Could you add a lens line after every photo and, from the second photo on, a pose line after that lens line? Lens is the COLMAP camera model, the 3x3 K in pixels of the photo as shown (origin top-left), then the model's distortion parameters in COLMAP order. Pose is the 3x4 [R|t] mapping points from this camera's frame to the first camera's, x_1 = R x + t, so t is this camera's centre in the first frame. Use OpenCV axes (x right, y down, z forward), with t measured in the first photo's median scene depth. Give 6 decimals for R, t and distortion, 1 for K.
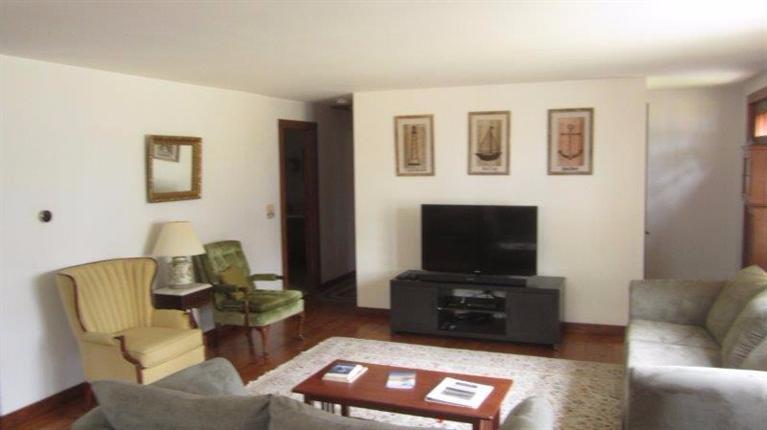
lens RADIAL K [[634.0, 0, 382.3], [0, 634.0, 213.4], [0, 0, 1]] dist [-0.029090, 0.005590]
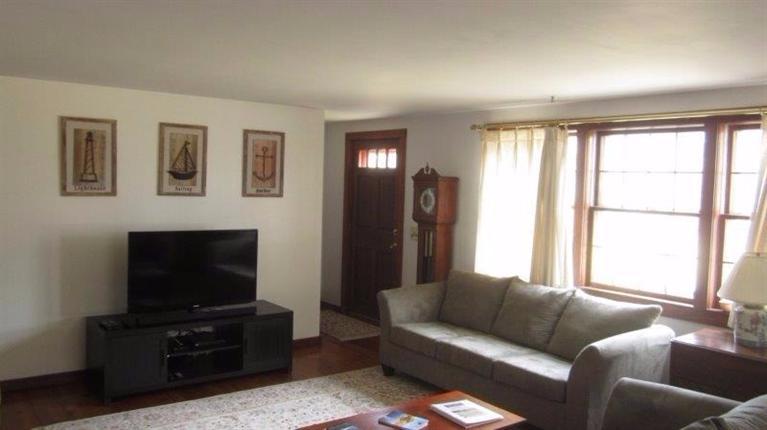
lens RADIAL K [[634.0, 0, 383.0], [0, 634.0, 214.9], [0, 0, 1]] dist [-0.029090, 0.005590]
pose [[0.527165, -0.014050, 0.849647, -0.449641], [0.035141, 0.999368, -0.005278, -0.020352], [-0.849036, 0.032640, 0.527326, 0.308339]]
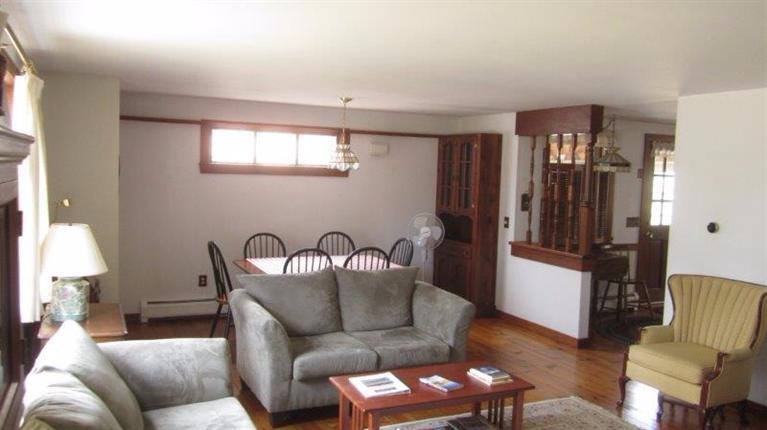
lens RADIAL K [[637.7, 0, 380.2], [0, 637.7, 215.0], [0, 0, 1]] dist [-0.056136, 0.016090]
pose [[-0.687257, 0.043553, -0.725107, 0.498686], [-0.090686, 0.985248, 0.145130, -0.091051], [0.720731, 0.165498, -0.673169, 0.930004]]
